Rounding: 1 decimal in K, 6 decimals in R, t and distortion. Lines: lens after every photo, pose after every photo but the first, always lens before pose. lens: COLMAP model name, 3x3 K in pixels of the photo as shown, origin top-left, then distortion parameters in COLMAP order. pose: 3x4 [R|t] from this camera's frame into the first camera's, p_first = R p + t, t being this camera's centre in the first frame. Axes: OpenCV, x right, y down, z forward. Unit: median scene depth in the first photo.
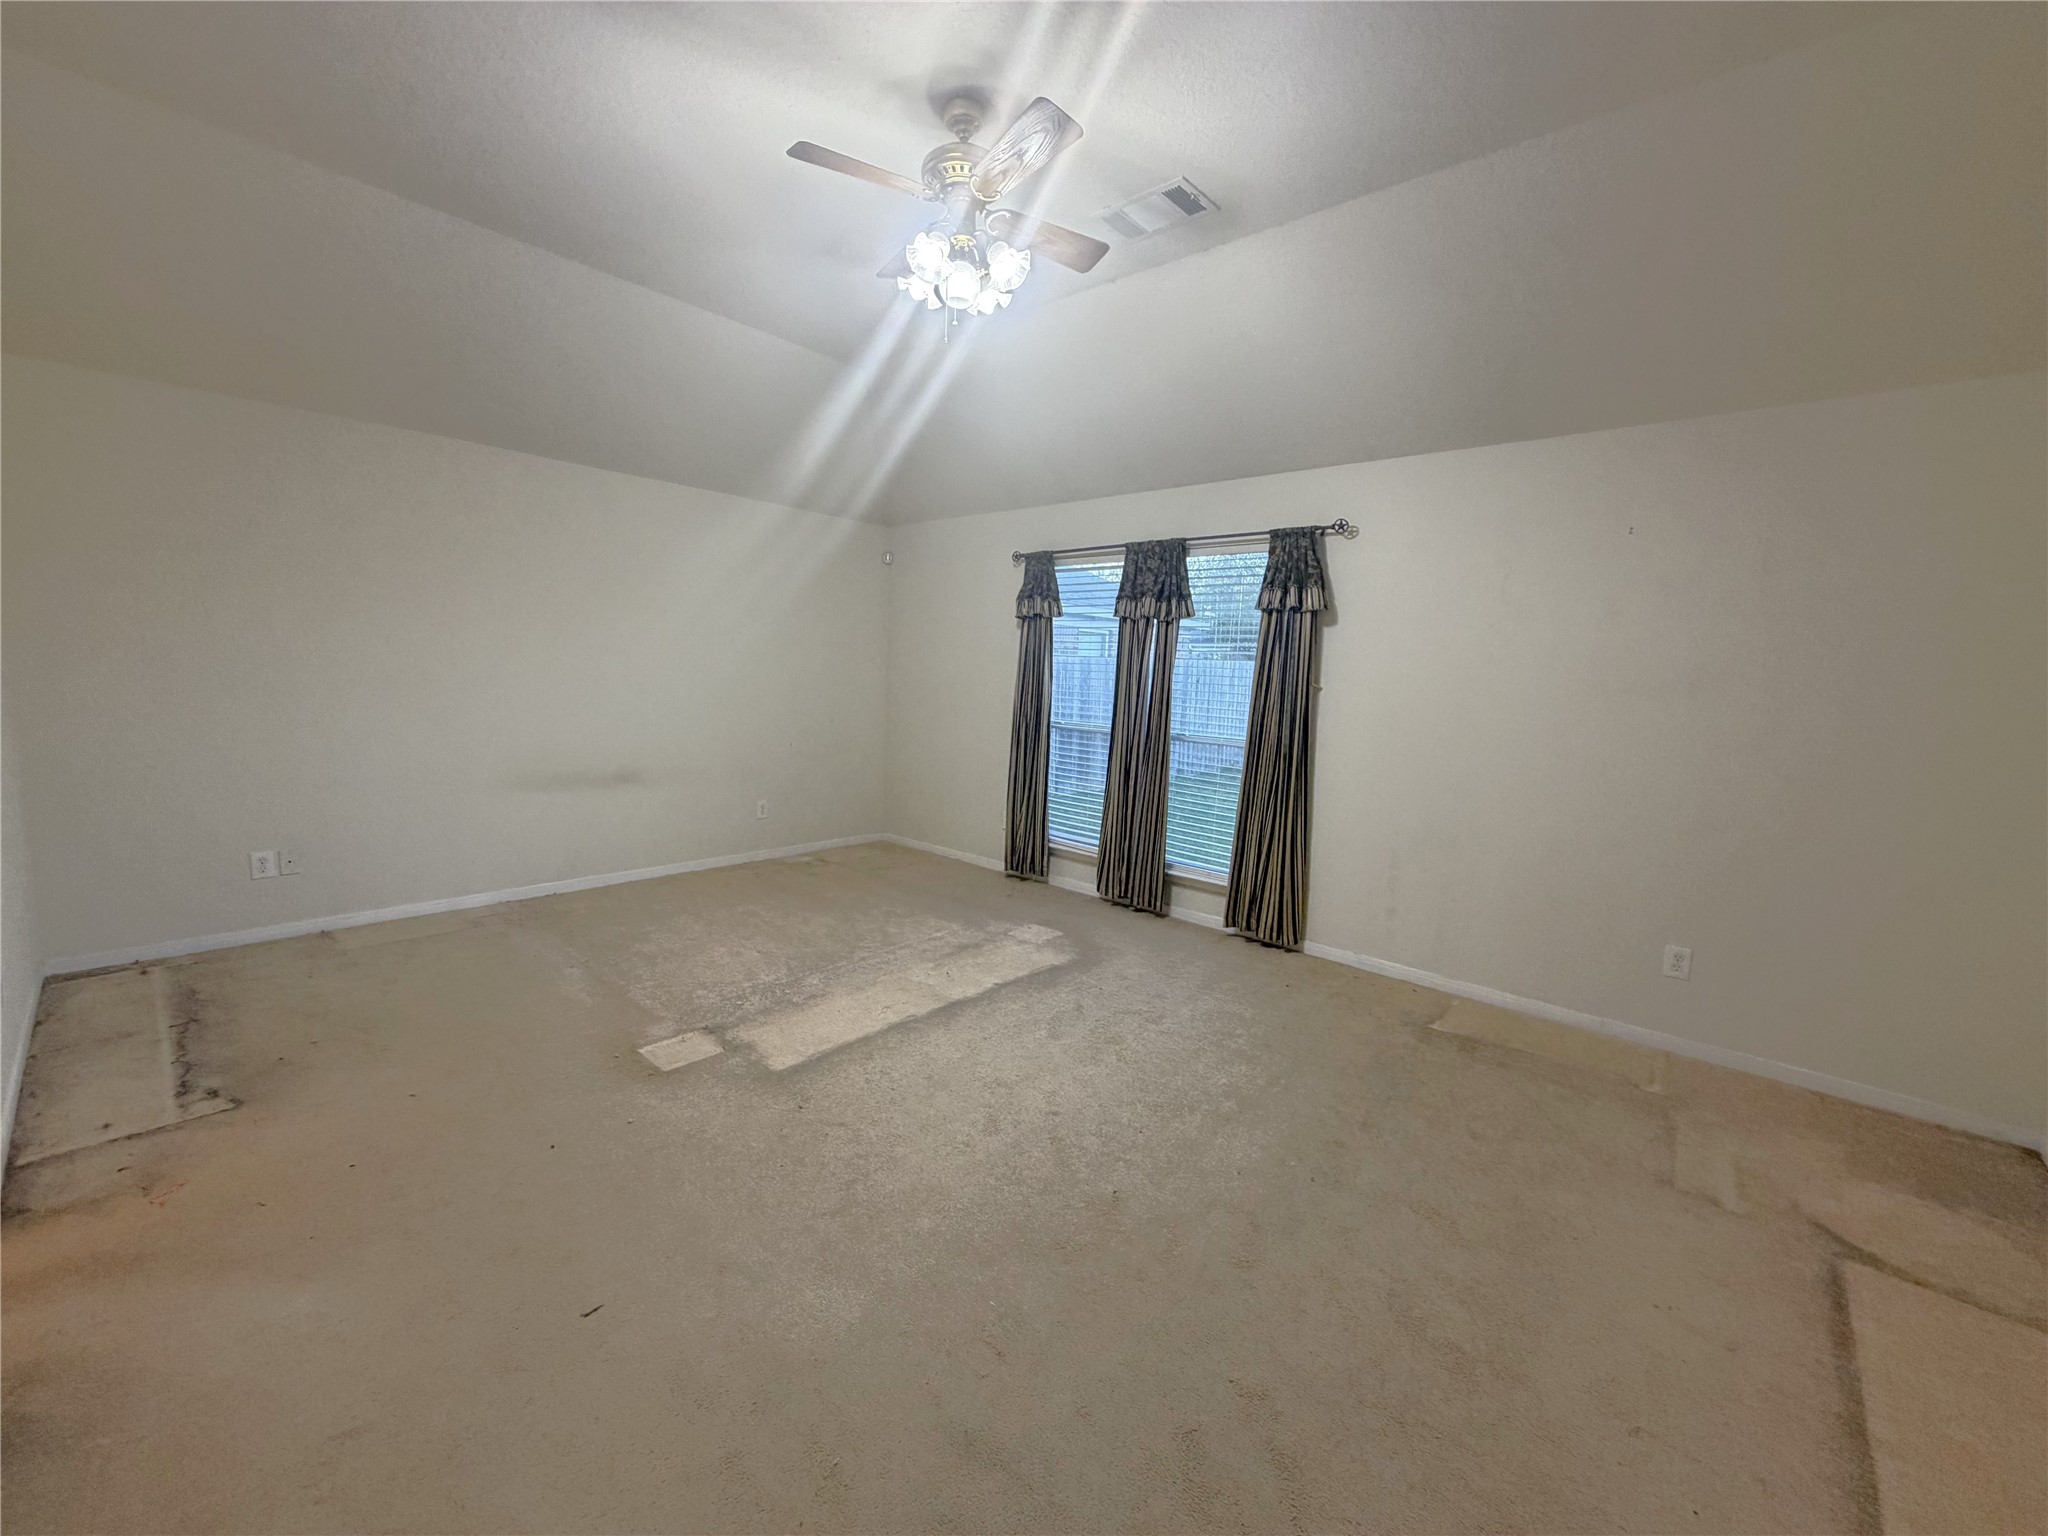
lens RADIAL K [[813.8, 0, 1012.6], [0, 813.8, 770.6], [0, 0, 1]] dist [-0.000325, 0.000132]
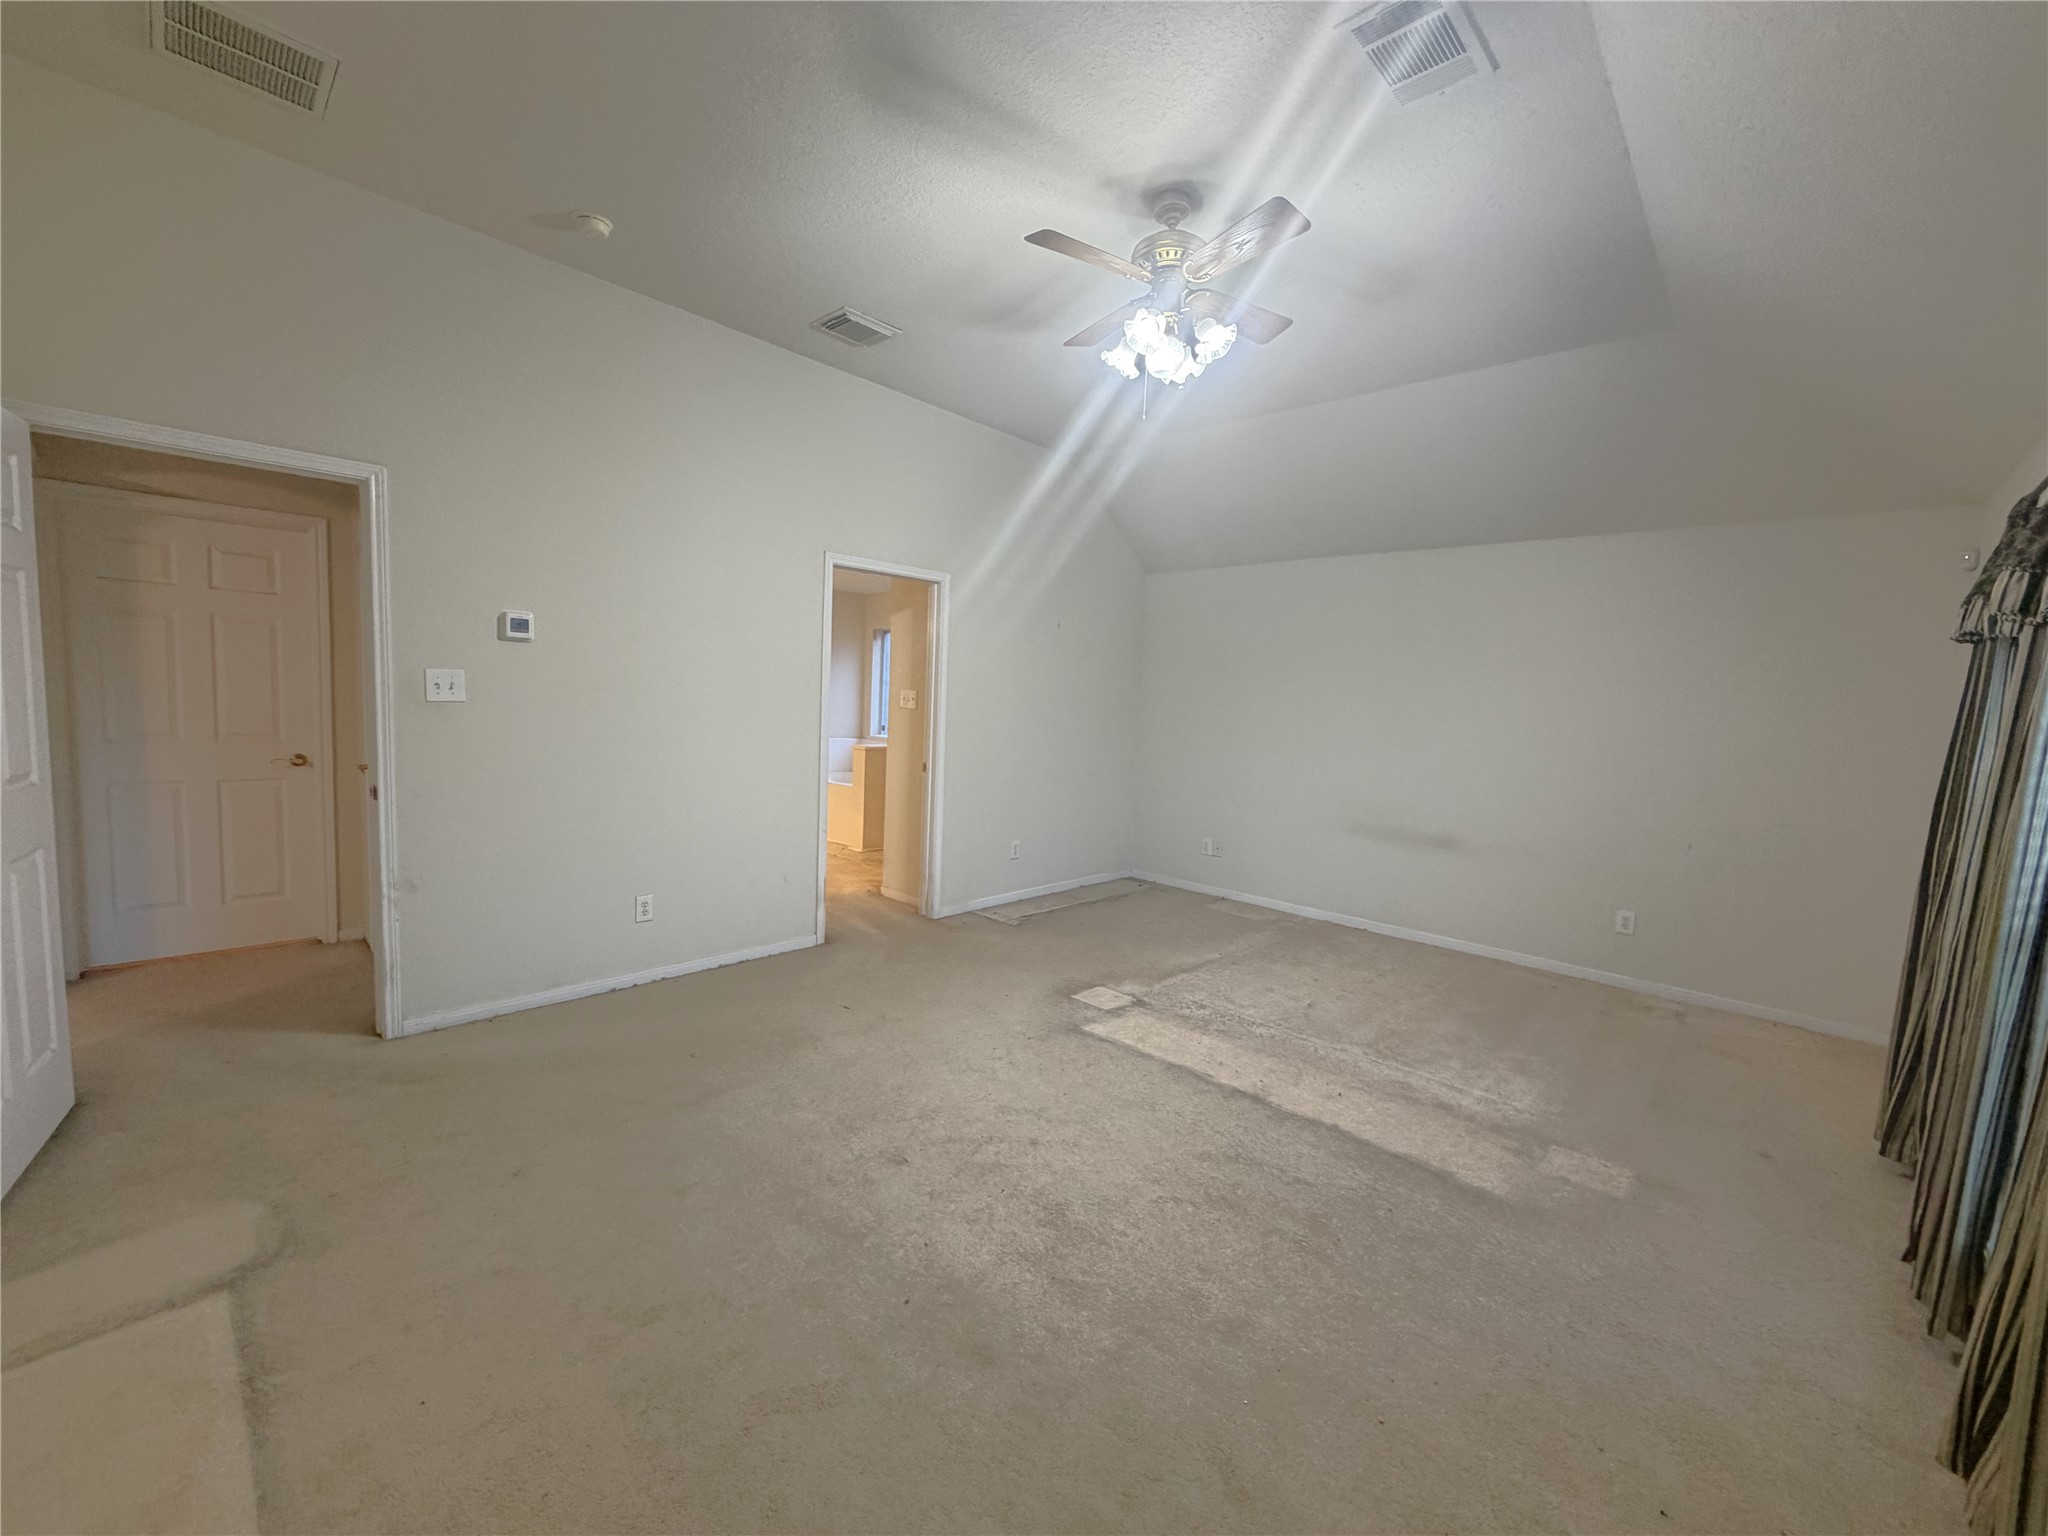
lens RADIAL K [[813.8, 0, 1012.6], [0, 813.8, 770.6], [0, 0, 1]] dist [-0.000325, 0.000132]
pose [[-0.013119, 0.051863, -0.998568, 0.595360], [-0.176687, 0.982819, 0.053366, -0.042854], [0.984180, 0.177134, -0.003730, 0.521311]]
